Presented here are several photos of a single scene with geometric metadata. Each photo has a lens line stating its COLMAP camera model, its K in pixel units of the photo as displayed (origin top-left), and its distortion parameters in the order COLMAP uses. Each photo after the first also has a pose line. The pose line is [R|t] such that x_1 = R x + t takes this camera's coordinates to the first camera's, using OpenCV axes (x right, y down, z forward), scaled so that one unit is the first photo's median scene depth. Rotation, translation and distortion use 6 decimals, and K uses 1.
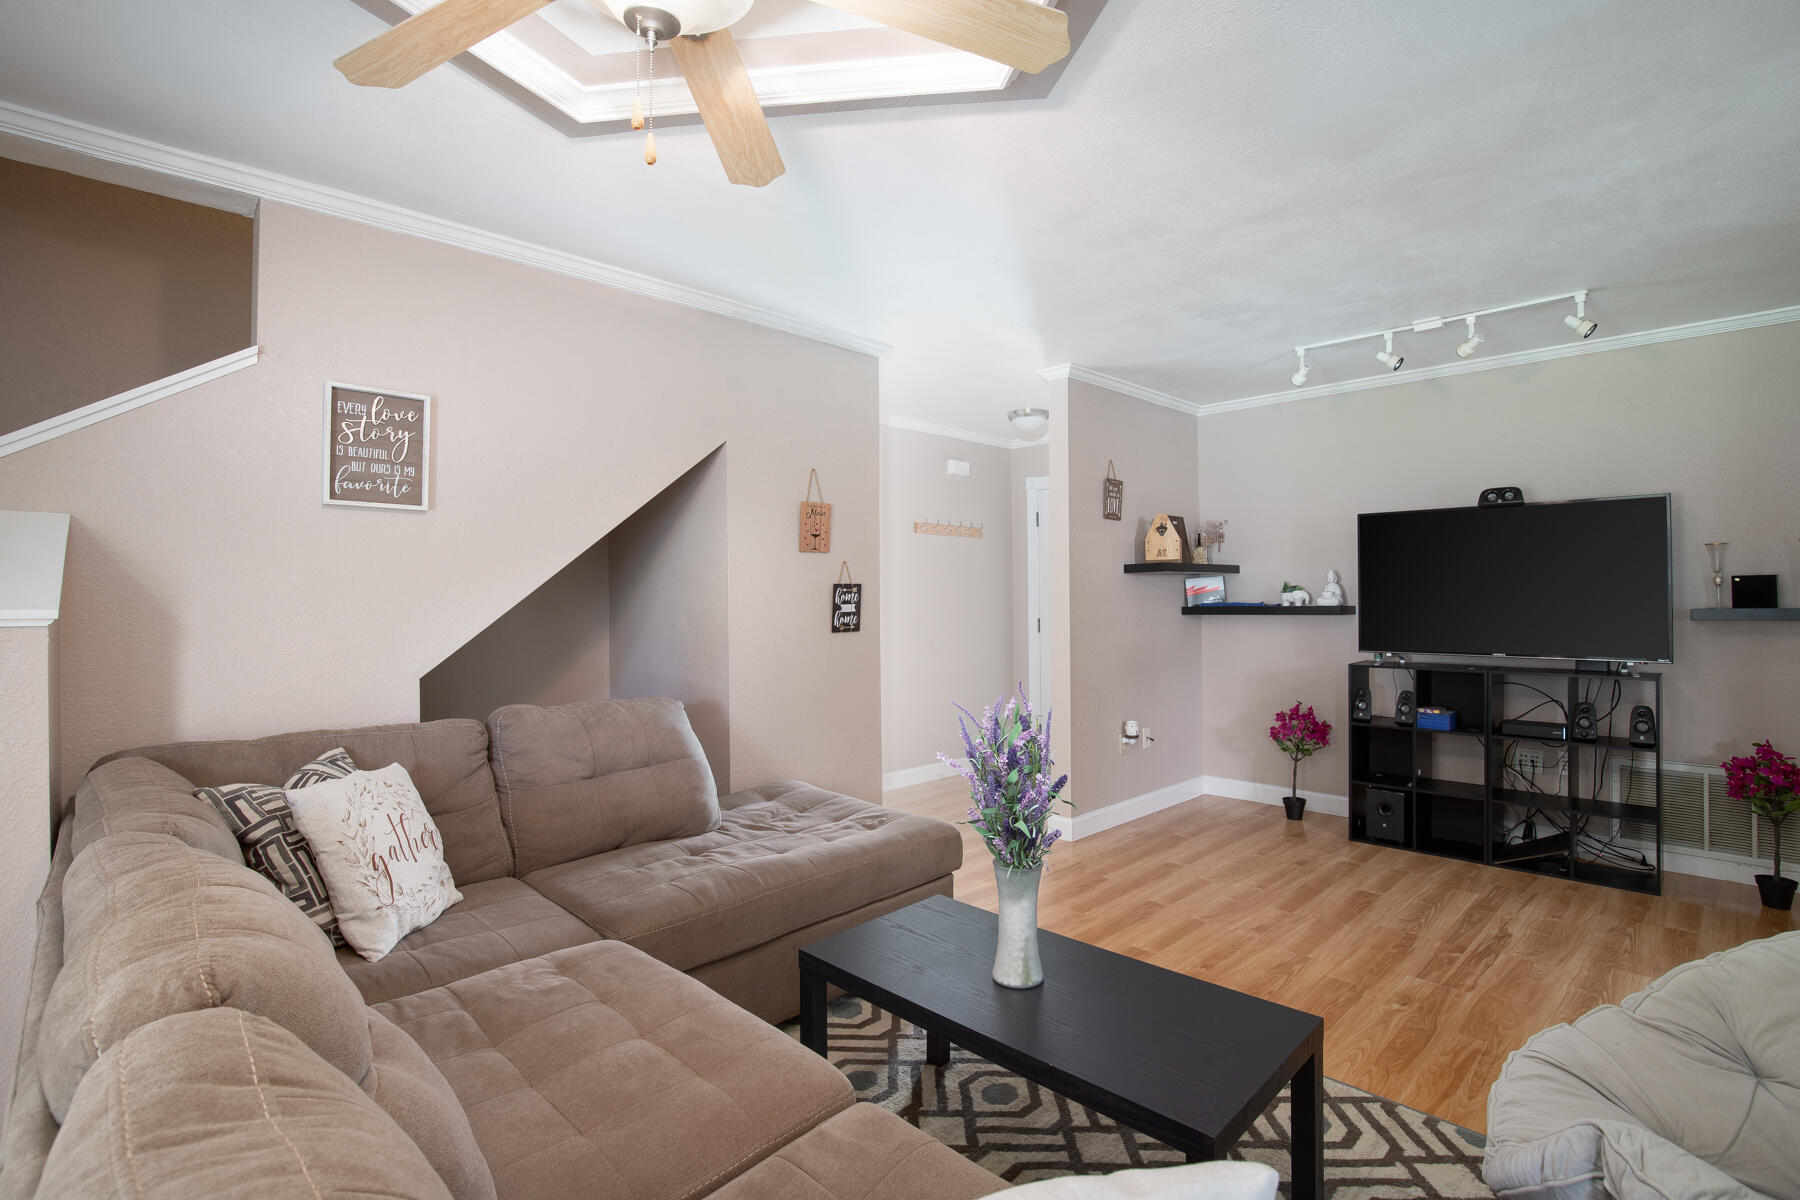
lens RADIAL K [[840.1, 0, 909.5], [0, 840.1, 590.9], [0, 0, 1]] dist [-0.000180, -0.000168]
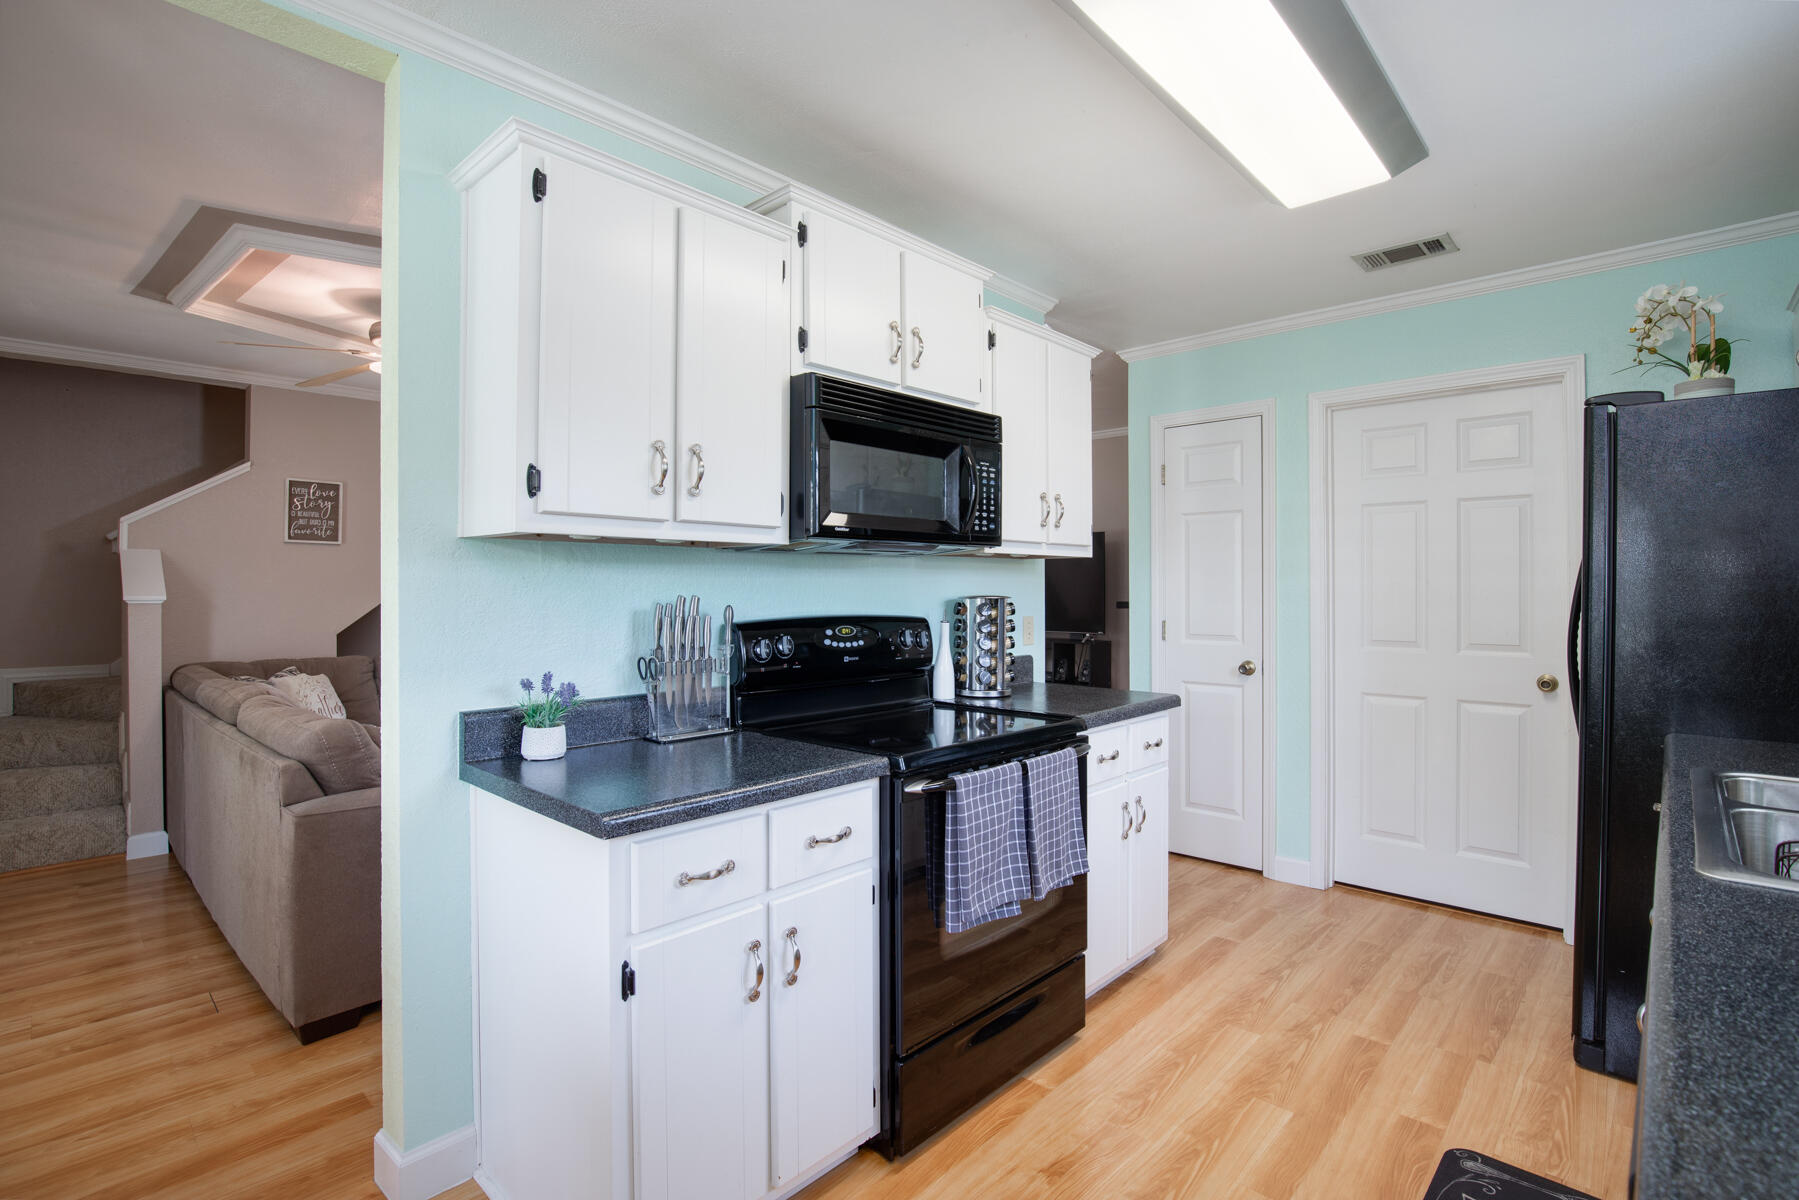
lens RADIAL K [[840.6, 0, 895.3], [0, 840.6, 595.1], [0, 0, 1]] dist [-0.003933, -0.000174]
pose [[0.999304, 0.006209, 0.036789, 0.608677], [-0.006682, 0.999896, 0.012756, -0.016270], [-0.036706, -0.012993, 0.999242, -0.940316]]
